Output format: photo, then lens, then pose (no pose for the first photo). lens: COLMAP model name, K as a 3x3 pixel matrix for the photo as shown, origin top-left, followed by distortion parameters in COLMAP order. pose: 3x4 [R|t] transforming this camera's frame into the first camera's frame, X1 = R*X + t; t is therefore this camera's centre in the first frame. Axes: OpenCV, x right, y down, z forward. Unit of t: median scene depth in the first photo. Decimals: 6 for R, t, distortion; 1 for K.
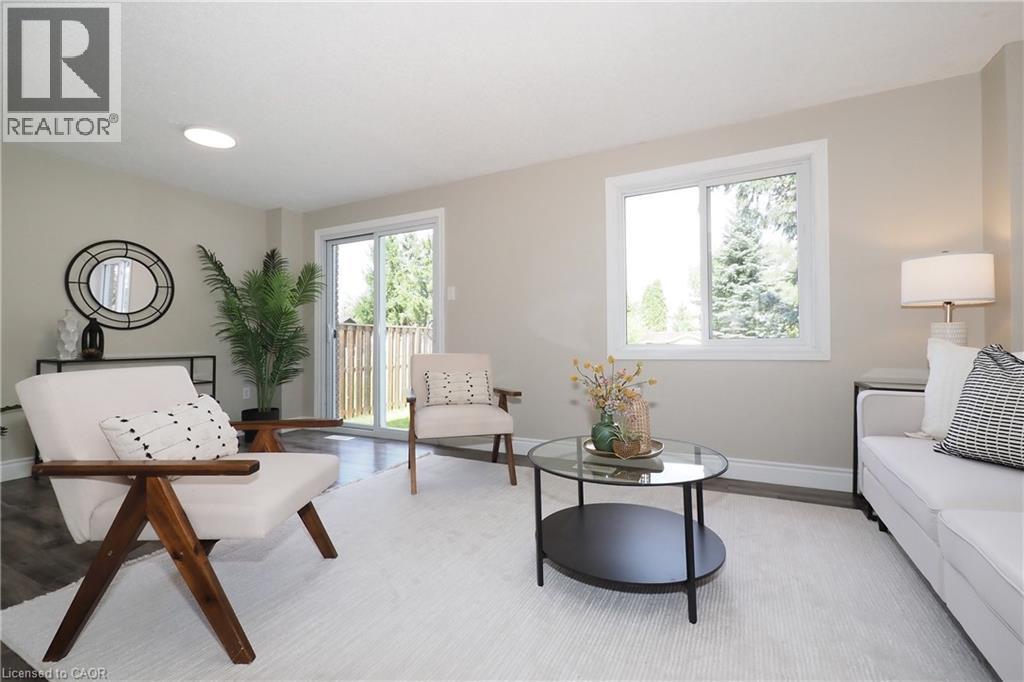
lens RADIAL K [[454.5, 0, 501.1], [0, 454.5, 331.2], [0, 0, 1]] dist [-0.004852, -0.000421]
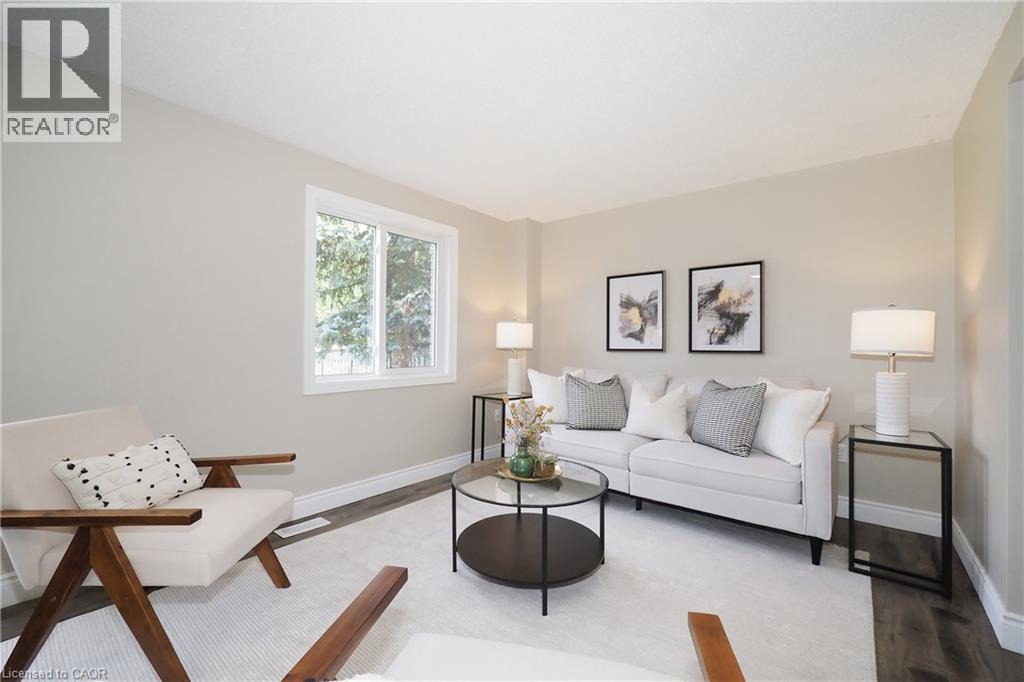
lens RADIAL K [[435.4, 0, 505.1], [0, 435.4, 352.0], [0, 0, 1]] dist [0.000842, 0.000200]
pose [[0.189748, -0.000824, 0.981833, -0.342894], [-0.035316, 0.999347, 0.007664, -0.028467], [-0.981197, -0.036129, 0.189595, 0.321453]]
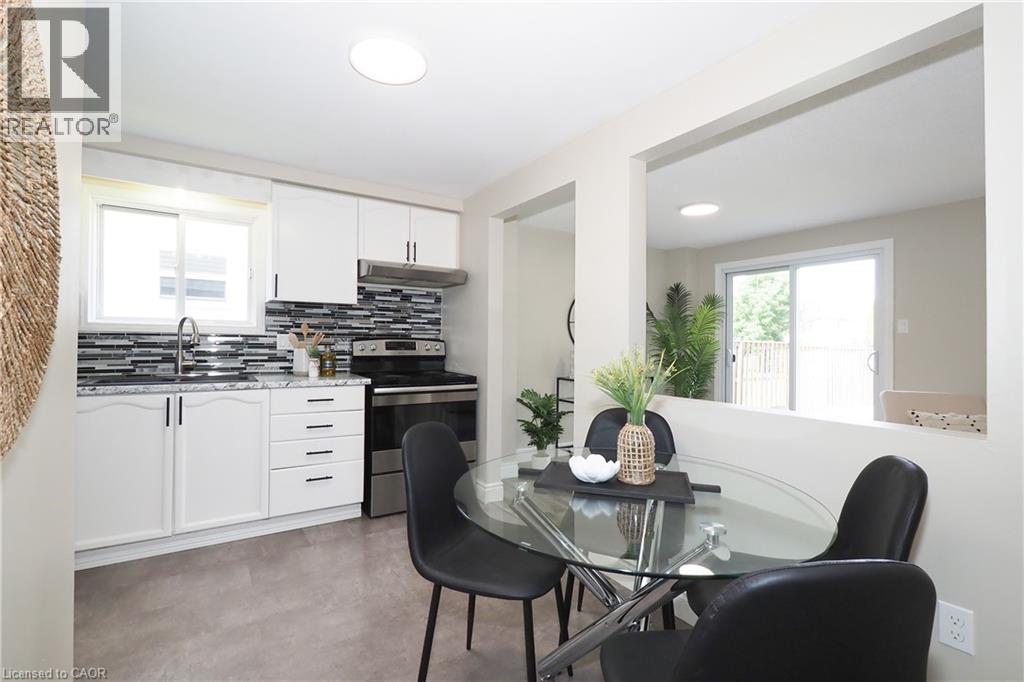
lens RADIAL K [[460.6, 0, 499.0], [0, 460.6, 341.3], [0, 0, 1]] dist [-0.003671, -0.000150]
pose [[0.866043, 0.014607, -0.499756, -0.305250], [-0.004875, 0.999772, 0.020774, -0.055221], [0.499946, -0.015555, 0.865917, -0.256097]]
